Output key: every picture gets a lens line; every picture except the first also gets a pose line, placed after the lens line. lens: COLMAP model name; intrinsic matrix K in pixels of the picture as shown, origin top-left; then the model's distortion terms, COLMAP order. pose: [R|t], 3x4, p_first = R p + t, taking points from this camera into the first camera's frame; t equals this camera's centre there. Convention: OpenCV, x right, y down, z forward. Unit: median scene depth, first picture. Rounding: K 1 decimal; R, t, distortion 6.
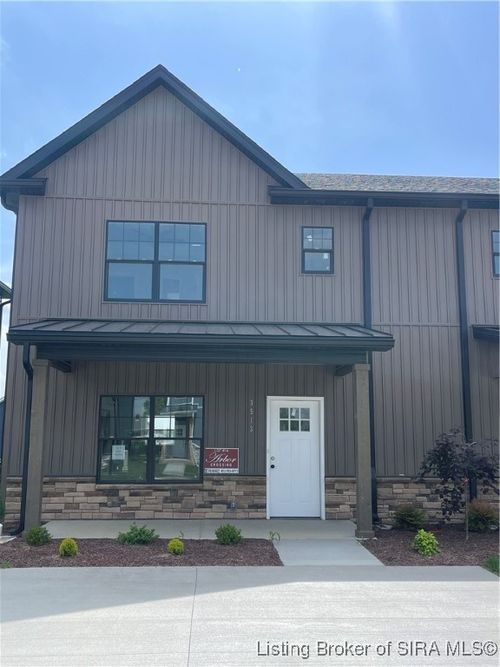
lens RADIAL K [[623.4, 0, 247.0], [0, 623.4, 335.7], [0, 0, 1]] dist [0.092153, 0.000000]
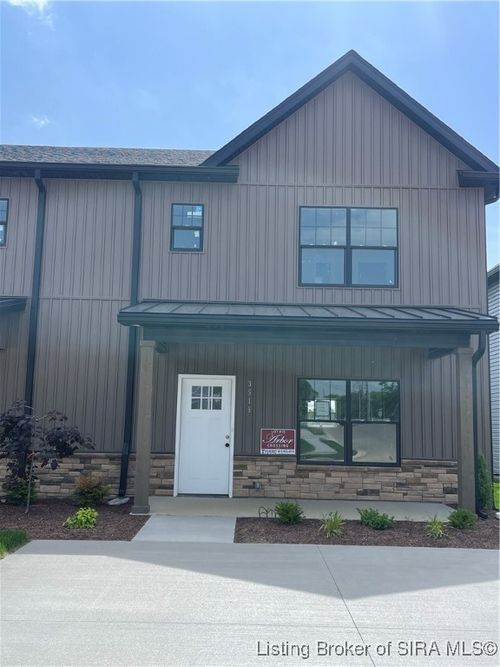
lens RADIAL K [[623.4, 0, 250.8], [0, 623.4, 335.0], [0, 0, 1]] dist [0.092153, 0.000000]
pose [[0.996338, 0.007185, -0.085194, 0.231781], [-0.004736, 0.999570, 0.028923, 0.003768], [0.085365, -0.028413, 0.995945, 0.012841]]
